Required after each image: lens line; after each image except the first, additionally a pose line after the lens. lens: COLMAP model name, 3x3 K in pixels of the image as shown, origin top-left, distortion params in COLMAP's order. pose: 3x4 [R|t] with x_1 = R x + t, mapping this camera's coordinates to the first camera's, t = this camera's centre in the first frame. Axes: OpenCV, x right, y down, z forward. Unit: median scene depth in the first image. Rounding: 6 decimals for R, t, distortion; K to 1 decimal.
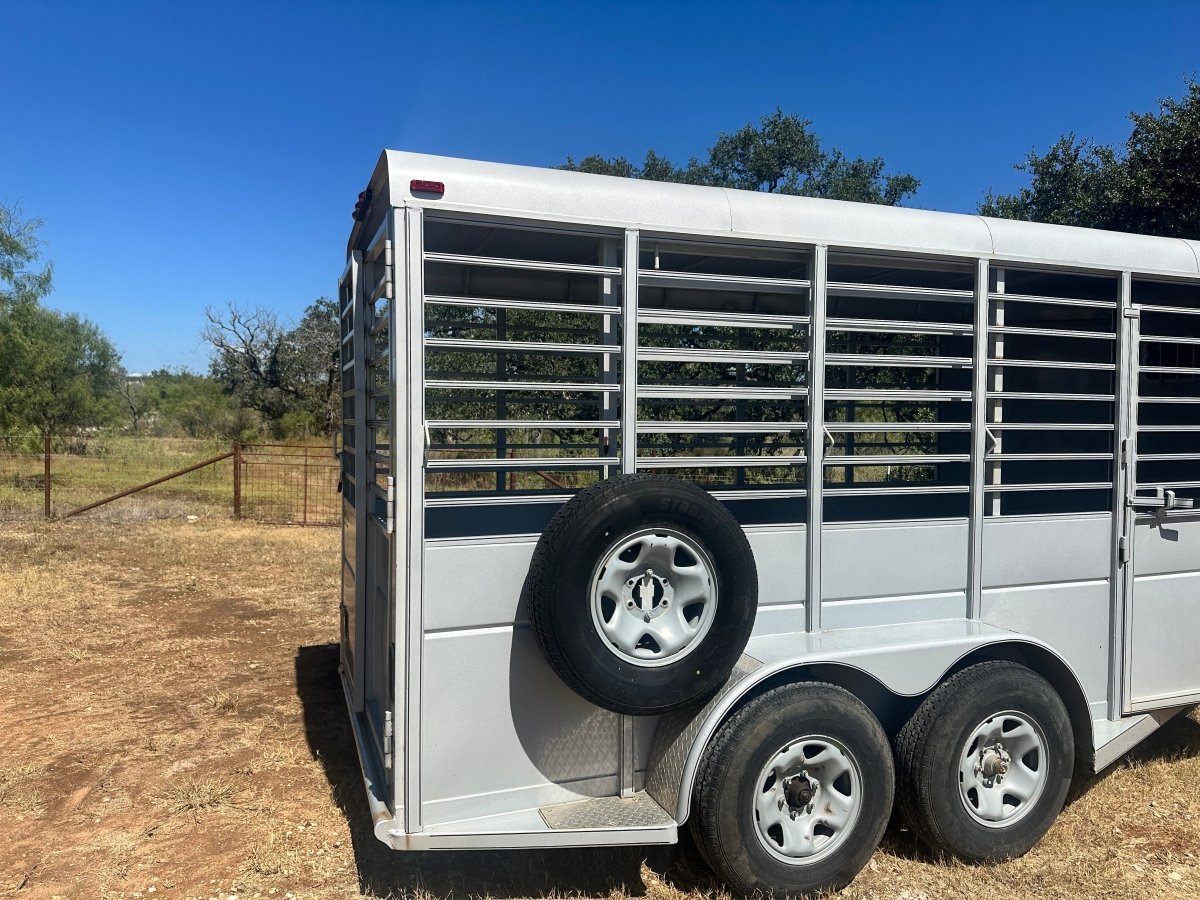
lens RADIAL K [[833.9, 0, 600.0], [0, 833.9, 442.7], [0, 0, 1]] dist [0.098752, -0.122405]
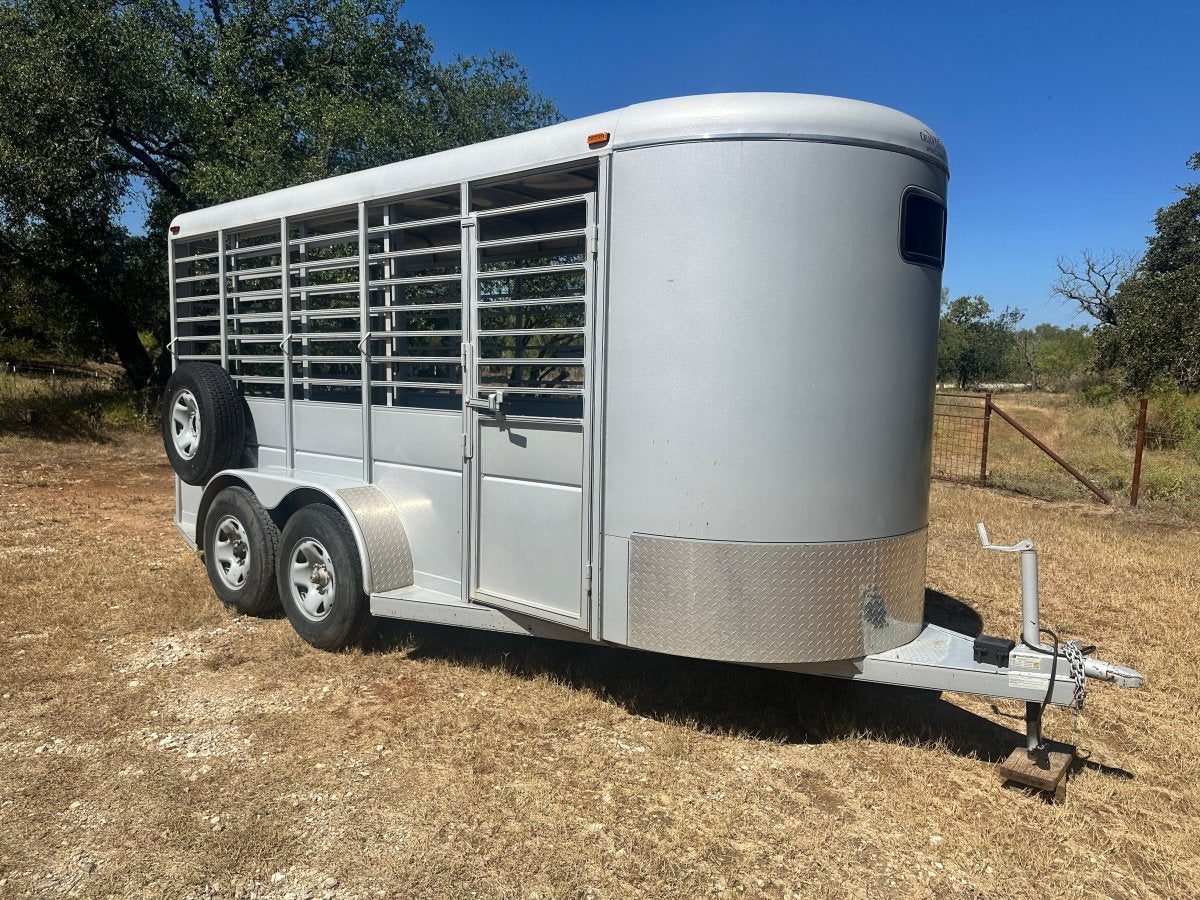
lens RADIAL K [[836.4, 0, 600.6], [0, 836.4, 435.3], [0, 0, 1]] dist [0.101485, -0.131365]
pose [[0.486687, 0.073826, -0.870451, 1.874390], [-0.023635, 0.997171, 0.071358, 0.036529], [0.873257, -0.014156, 0.487055, 0.728113]]
